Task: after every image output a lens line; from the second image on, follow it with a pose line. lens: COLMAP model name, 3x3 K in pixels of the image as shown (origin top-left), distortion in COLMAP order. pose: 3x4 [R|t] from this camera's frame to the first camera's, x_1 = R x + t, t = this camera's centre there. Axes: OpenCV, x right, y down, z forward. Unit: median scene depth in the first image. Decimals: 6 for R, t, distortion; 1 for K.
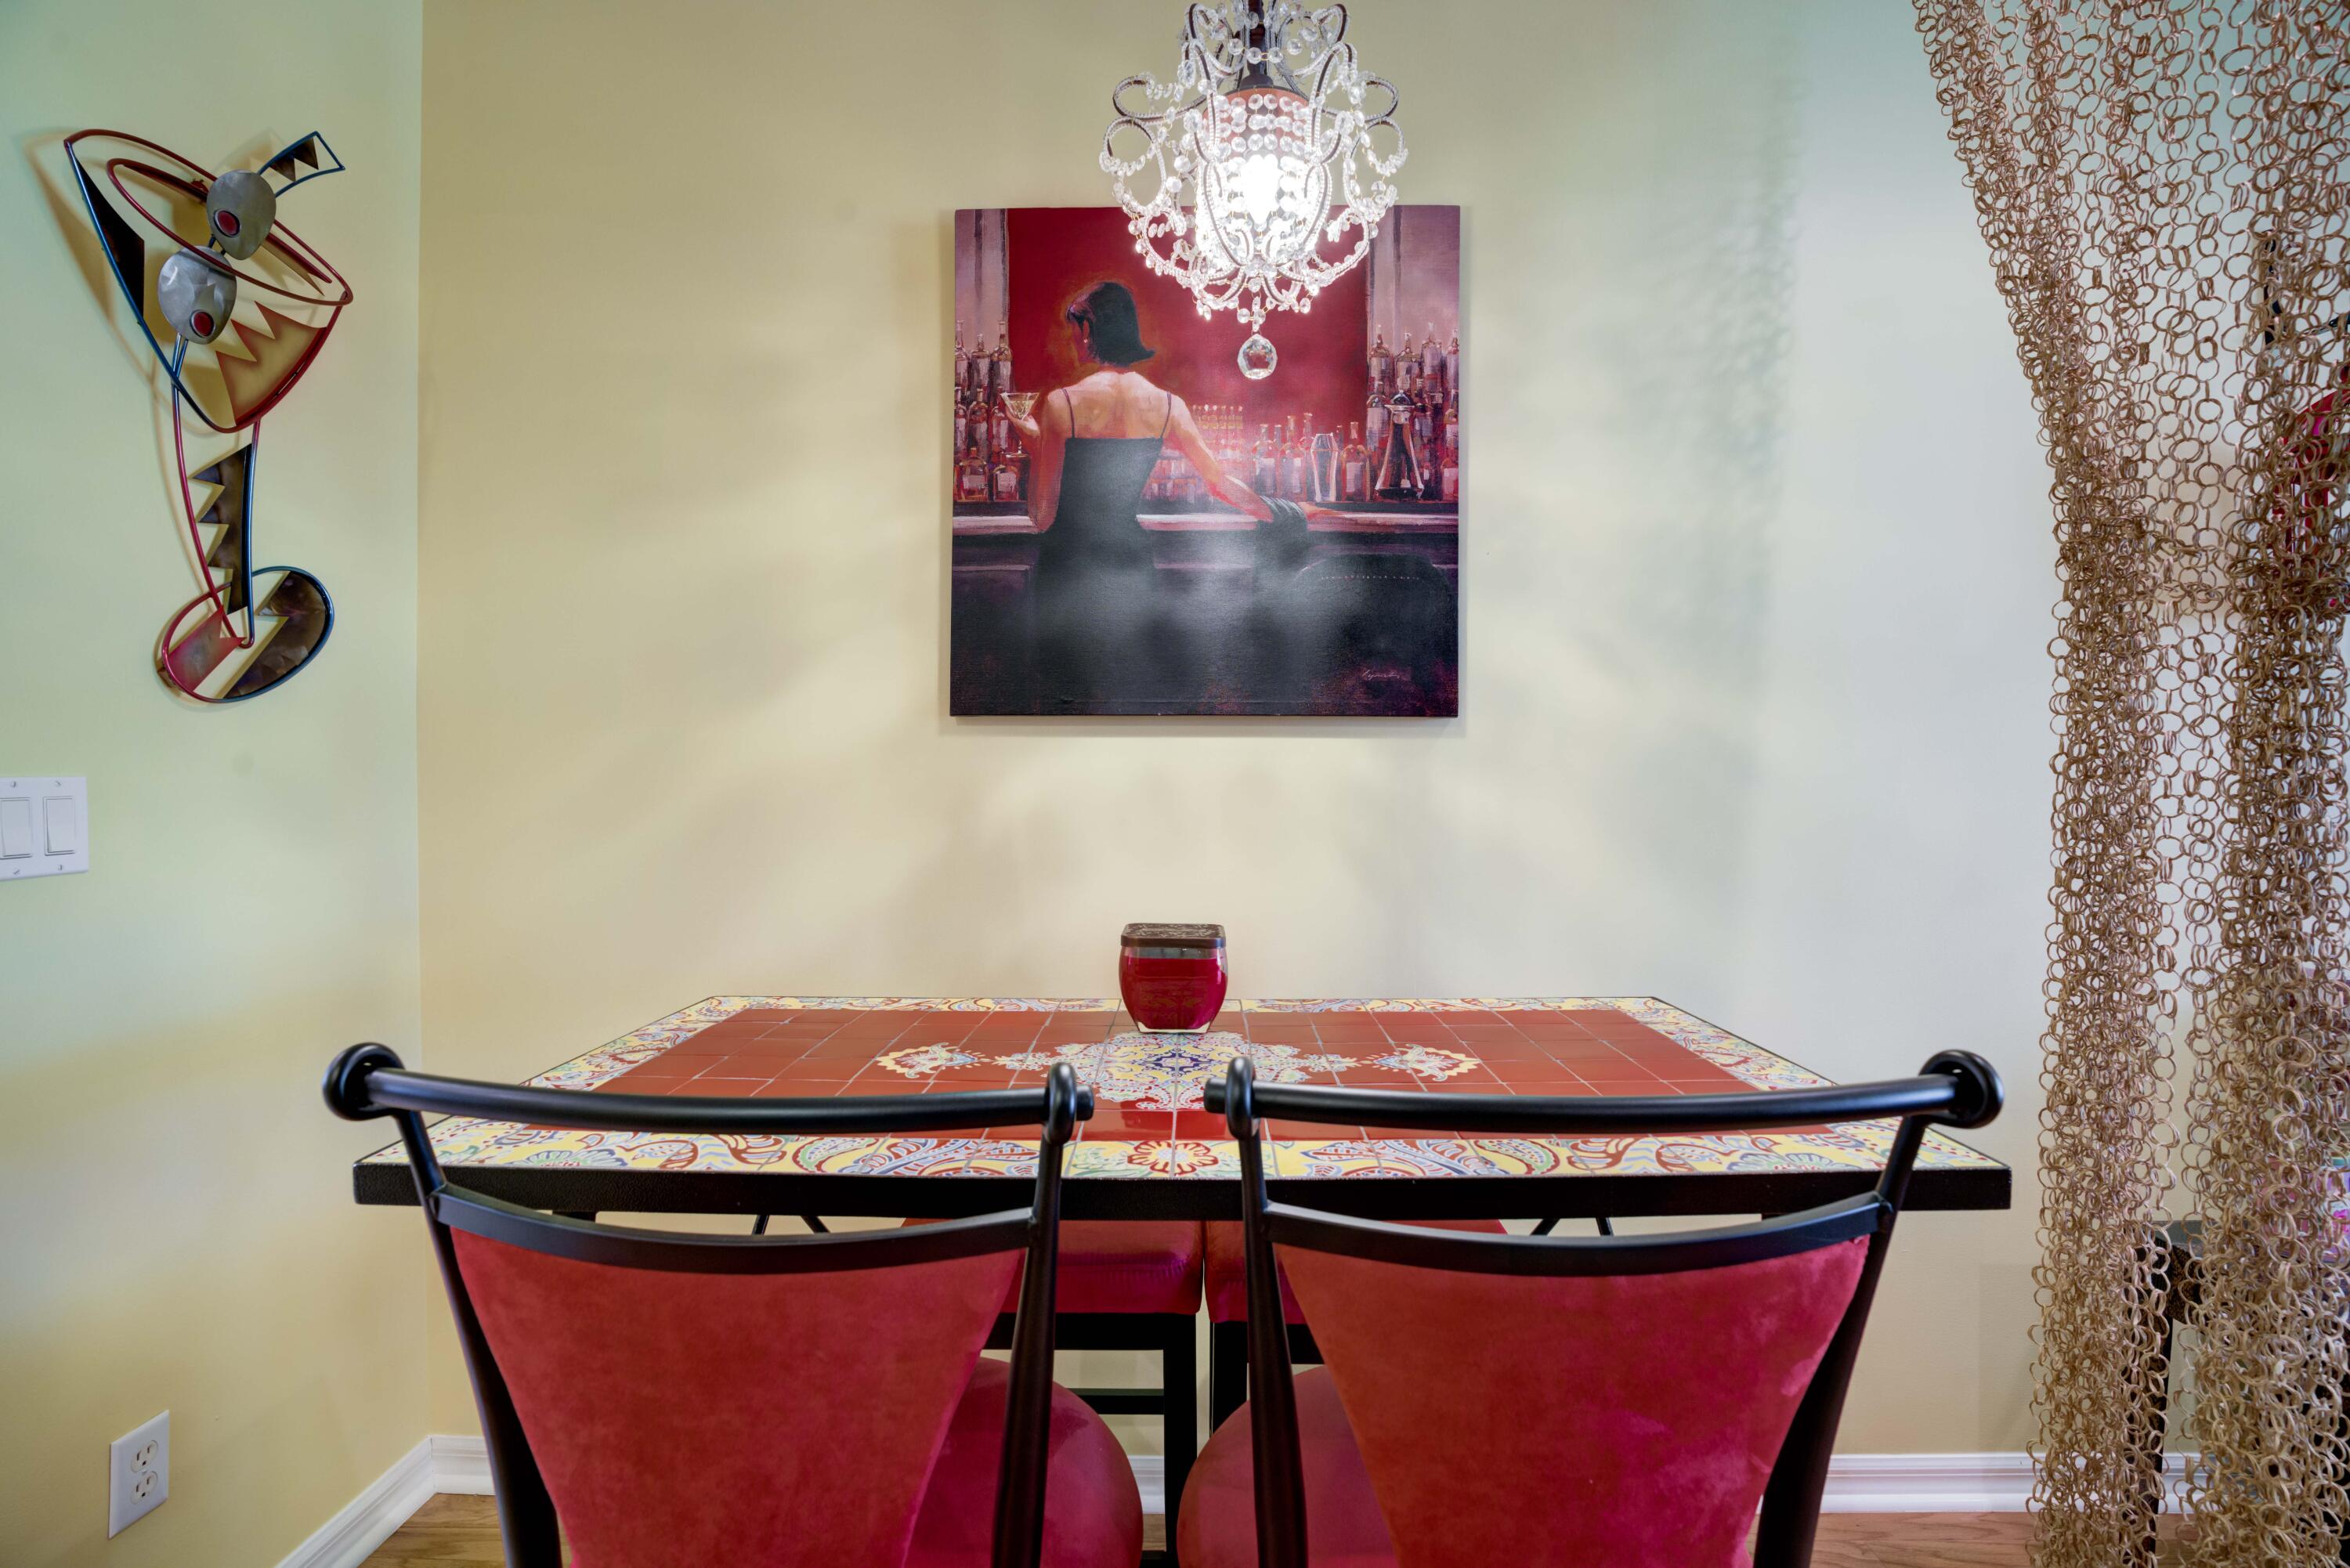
lens RADIAL K [[1070.6, 0, 1175.0], [0, 1070.6, 784.0], [0, 0, 1]] dist [-0.062449, 0.017534]
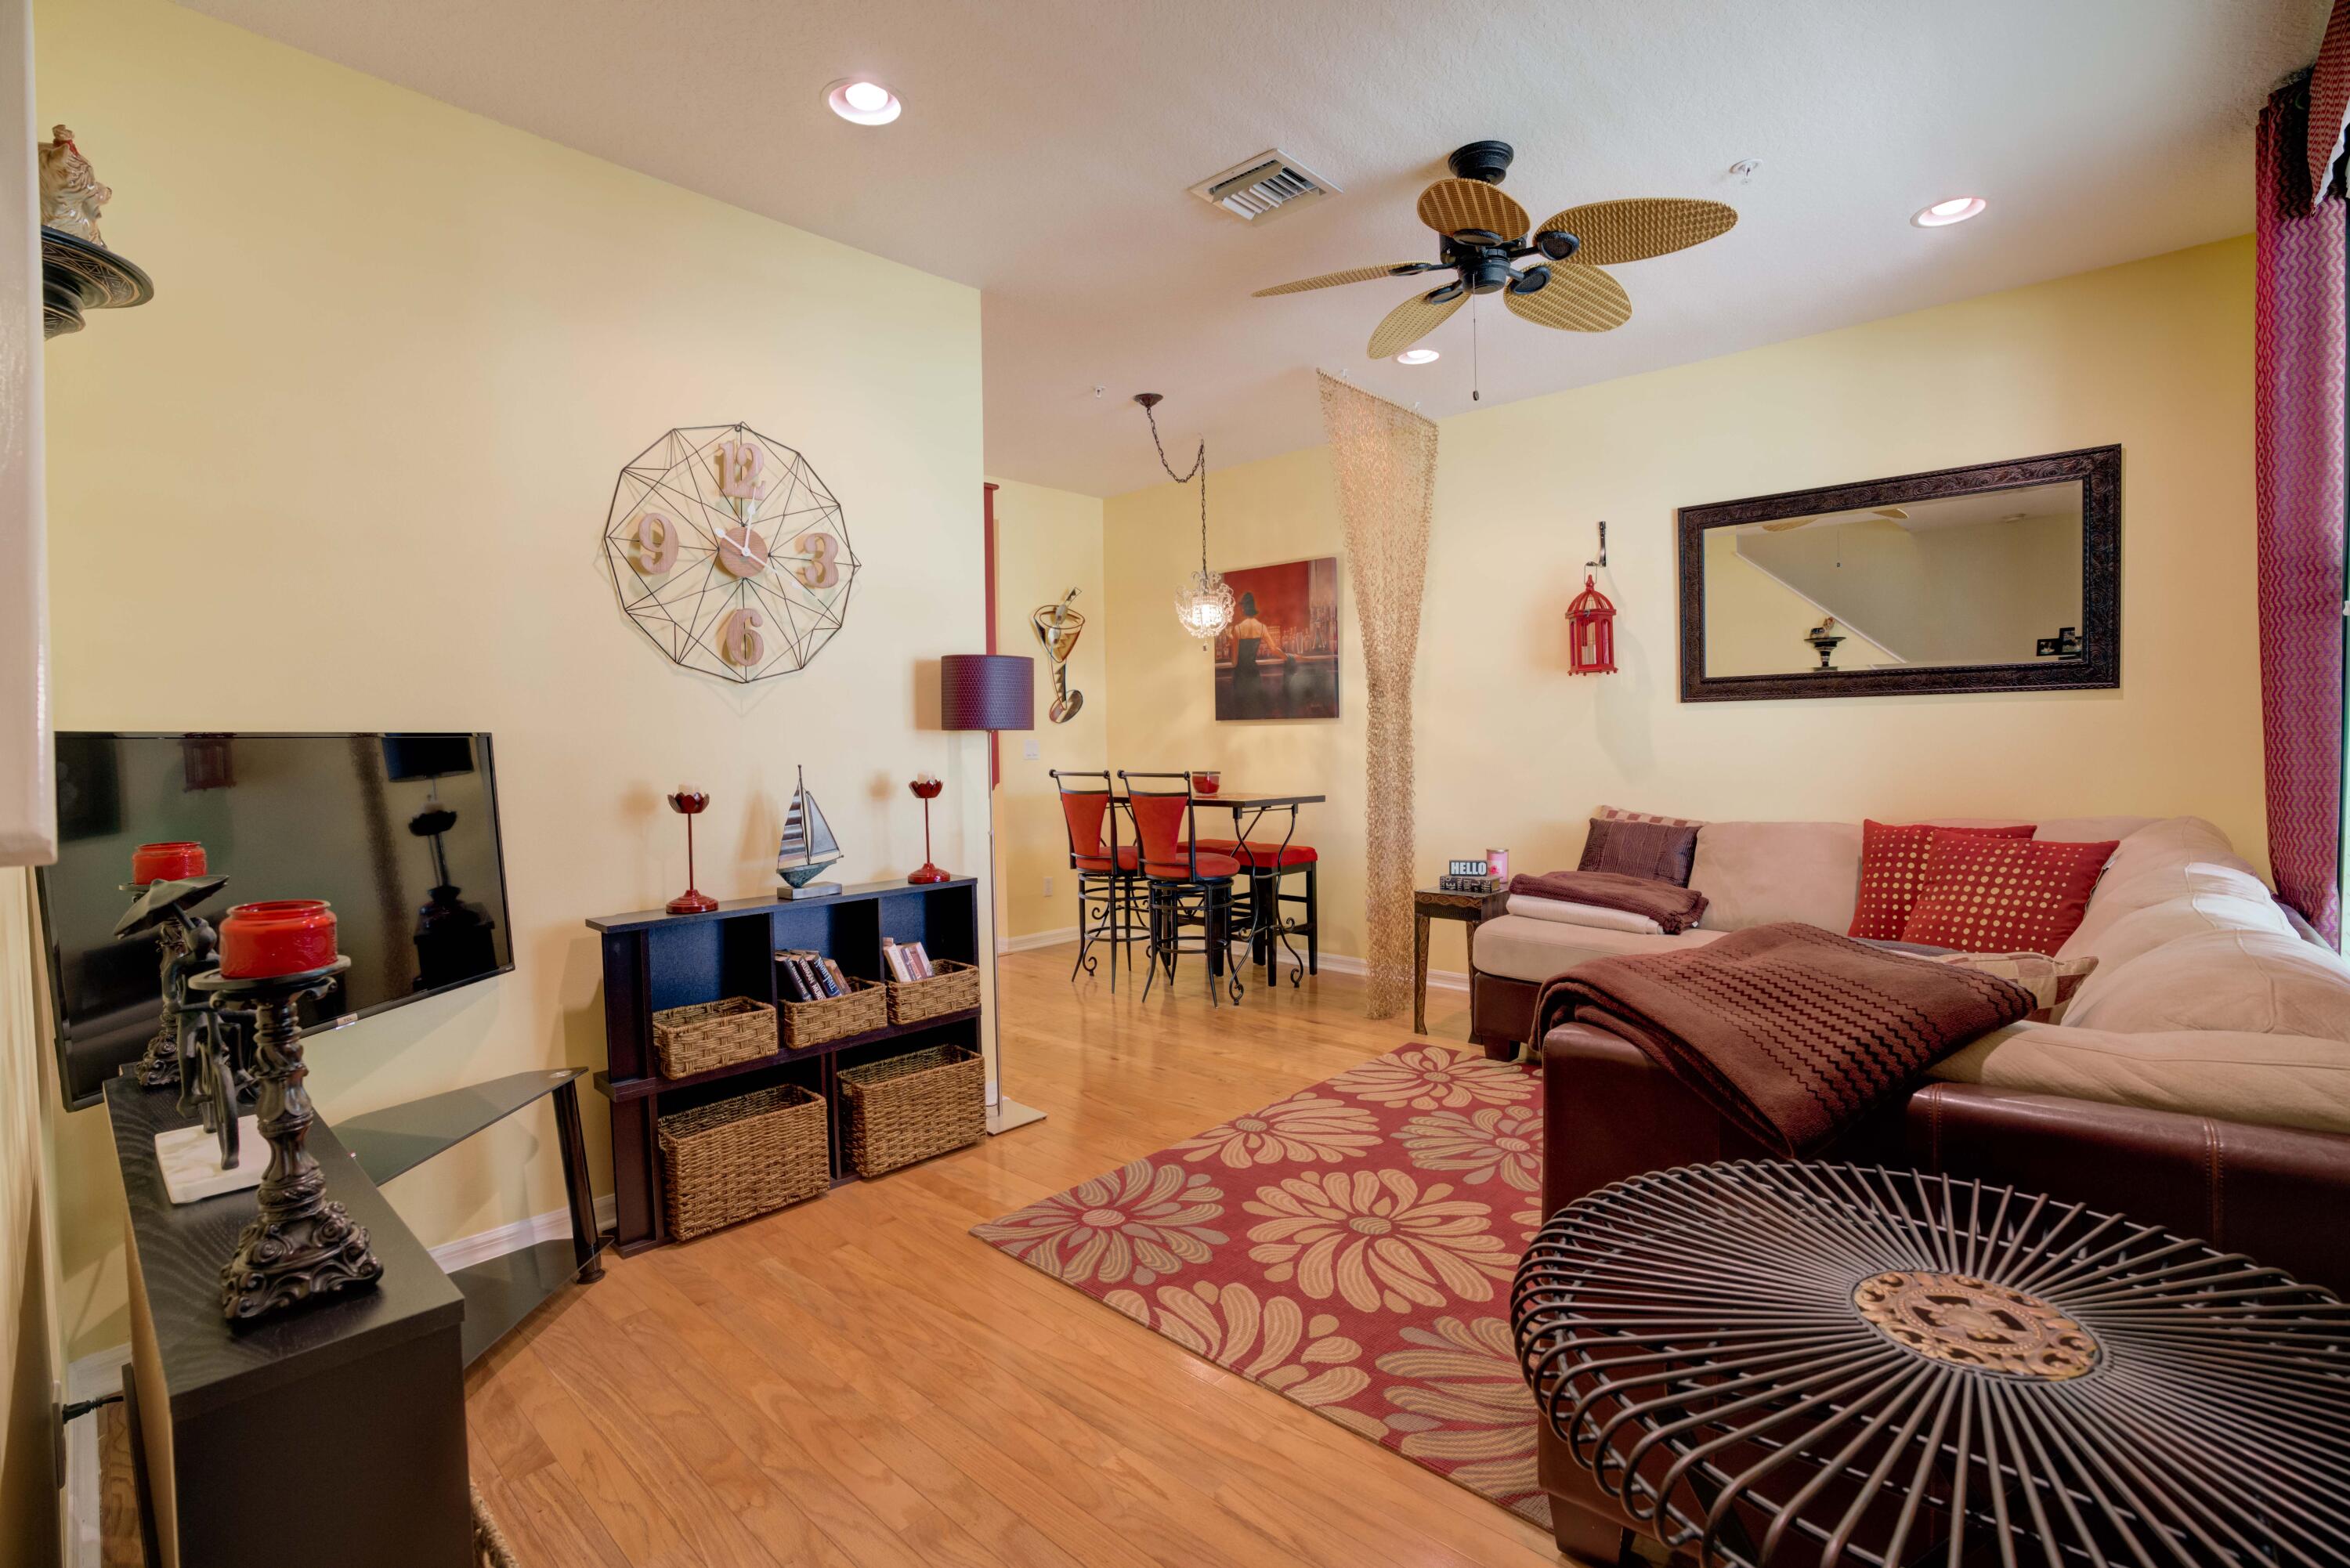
lens RADIAL K [[1070.6, 0, 1175.0], [0, 1070.6, 784.0], [0, 0, 1]] dist [-0.062449, 0.017534]
pose [[0.744090, 0.018217, -0.667831, 2.083457], [0.005277, 0.999437, 0.033142, 0.027721], [0.668059, -0.028185, 0.743575, -1.744066]]
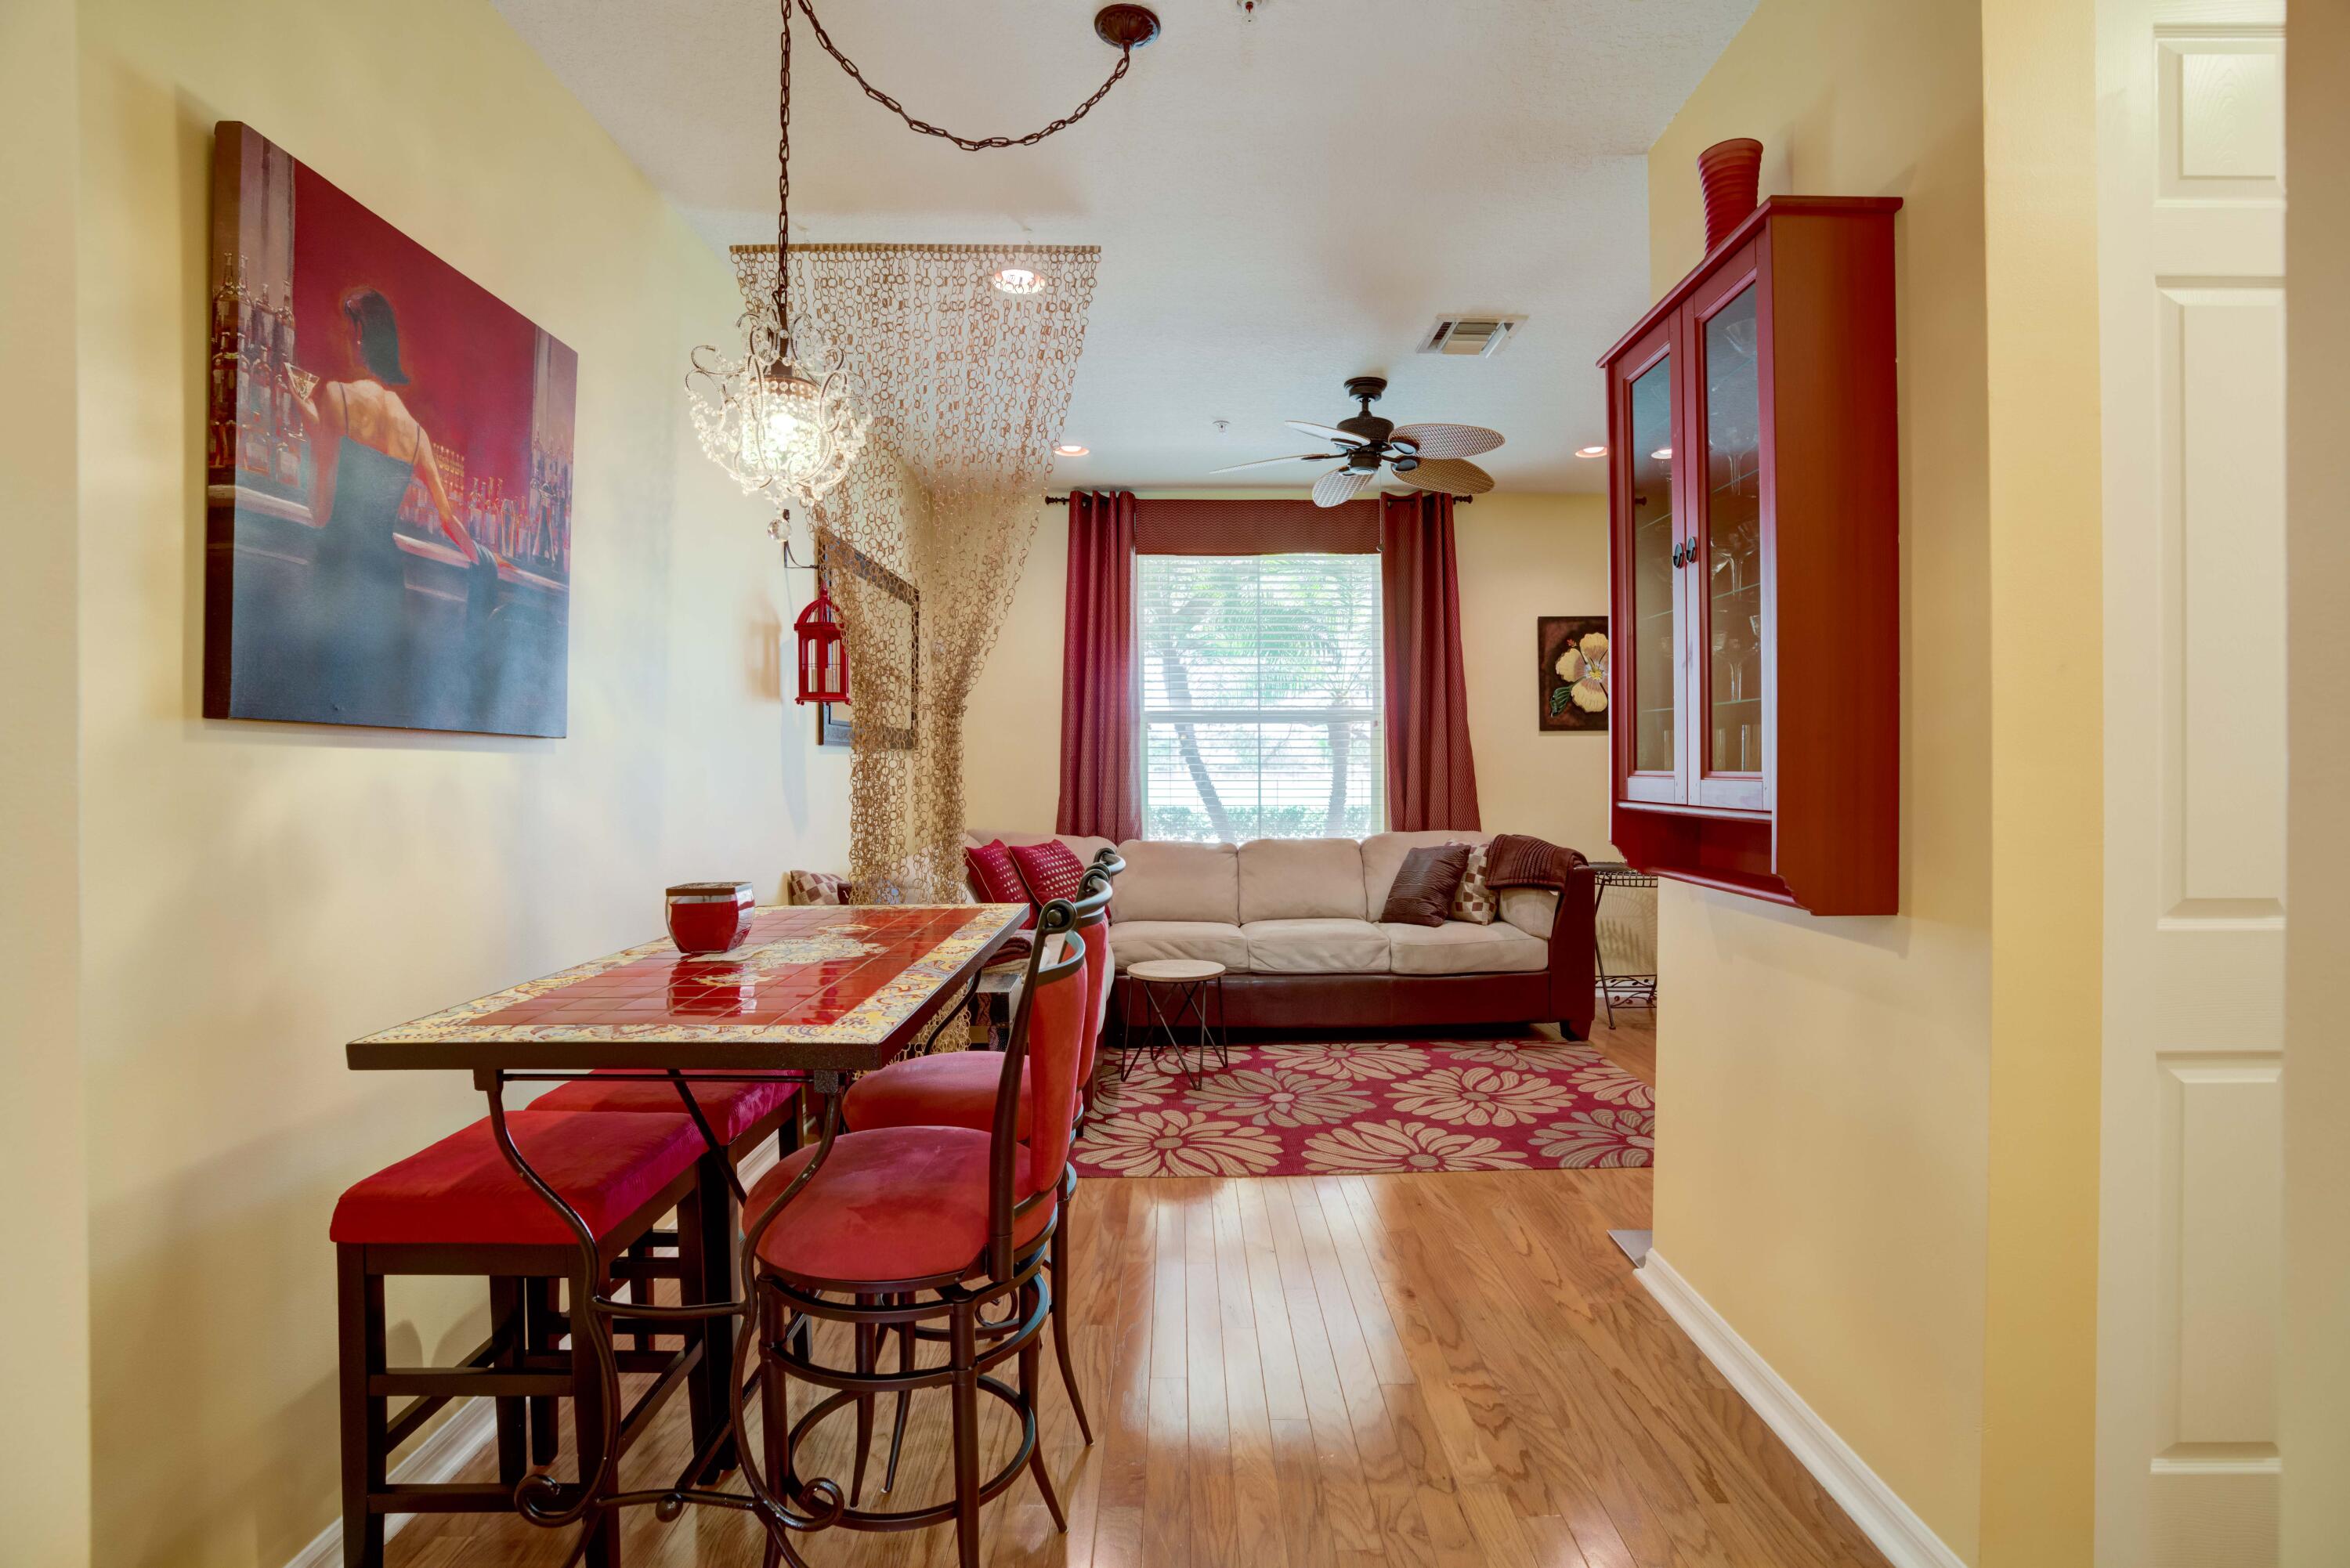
lens RADIAL K [[1075.1, 0, 1176.8], [0, 1075.1, 776.8], [0, 0, 1]] dist [-0.075655, 0.030849]
pose [[-0.018405, -0.006105, 0.999812, -1.059875], [0.019004, 0.999799, 0.006454, -0.008947], [-0.999650, 0.019119, -0.018285, 0.270541]]
